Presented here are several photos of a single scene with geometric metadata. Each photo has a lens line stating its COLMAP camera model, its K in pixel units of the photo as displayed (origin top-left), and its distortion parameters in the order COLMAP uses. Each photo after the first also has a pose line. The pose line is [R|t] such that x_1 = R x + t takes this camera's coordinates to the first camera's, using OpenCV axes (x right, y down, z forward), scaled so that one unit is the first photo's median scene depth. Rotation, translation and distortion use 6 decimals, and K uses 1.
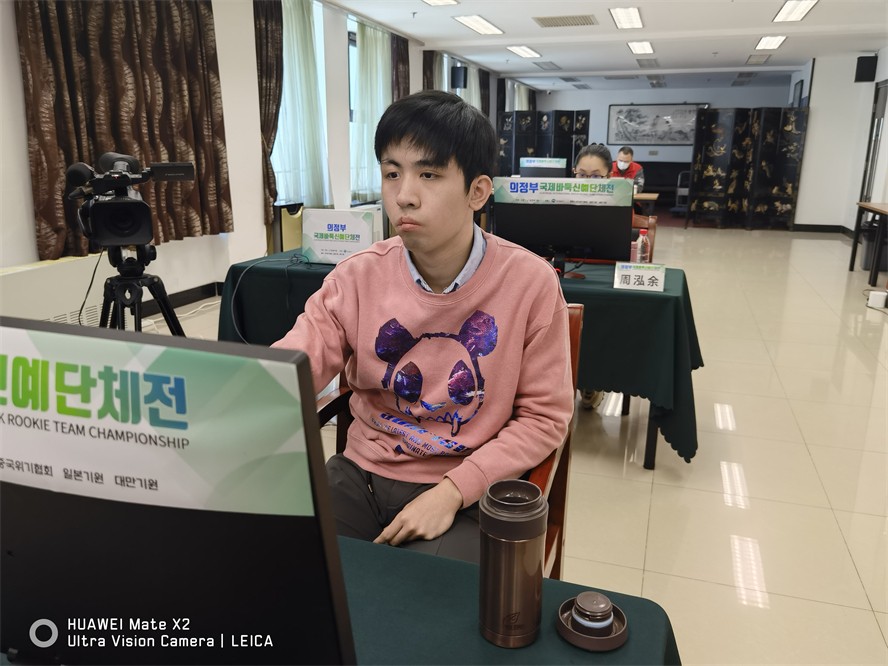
lens RADIAL K [[732.7, 0, 447.9], [0, 732.7, 355.5], [0, 0, 1]] dist [0.004539, 0.003942]
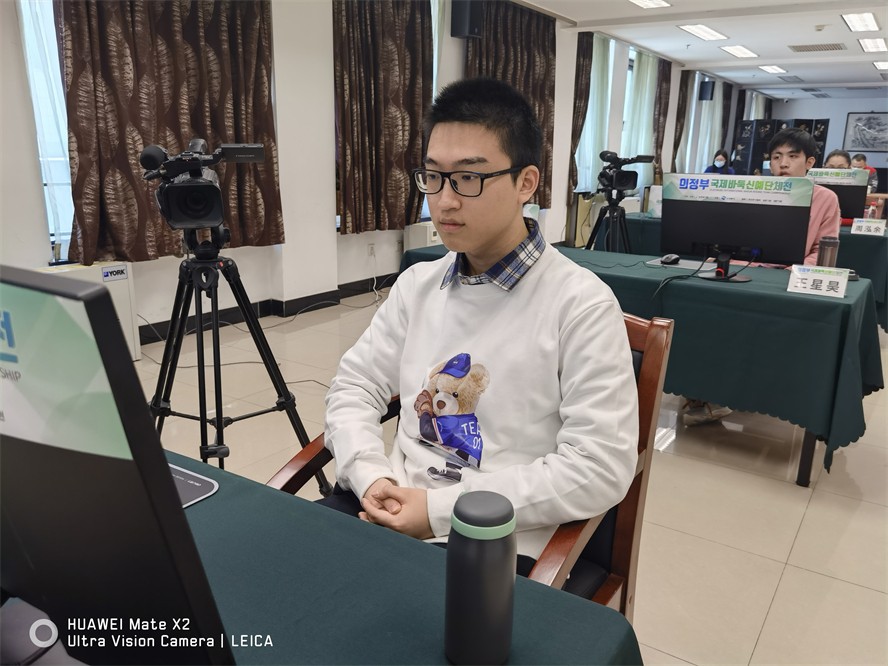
lens RADIAL K [[732.7, 0, 447.9], [0, 732.7, 355.5], [0, 0, 1]] dist [0.004539, 0.003942]
pose [[0.964403, 0.081813, -0.251461, -0.060384], [-0.083066, 0.996528, 0.005647, 0.069619], [0.251050, 0.015442, 0.967851, -0.236497]]
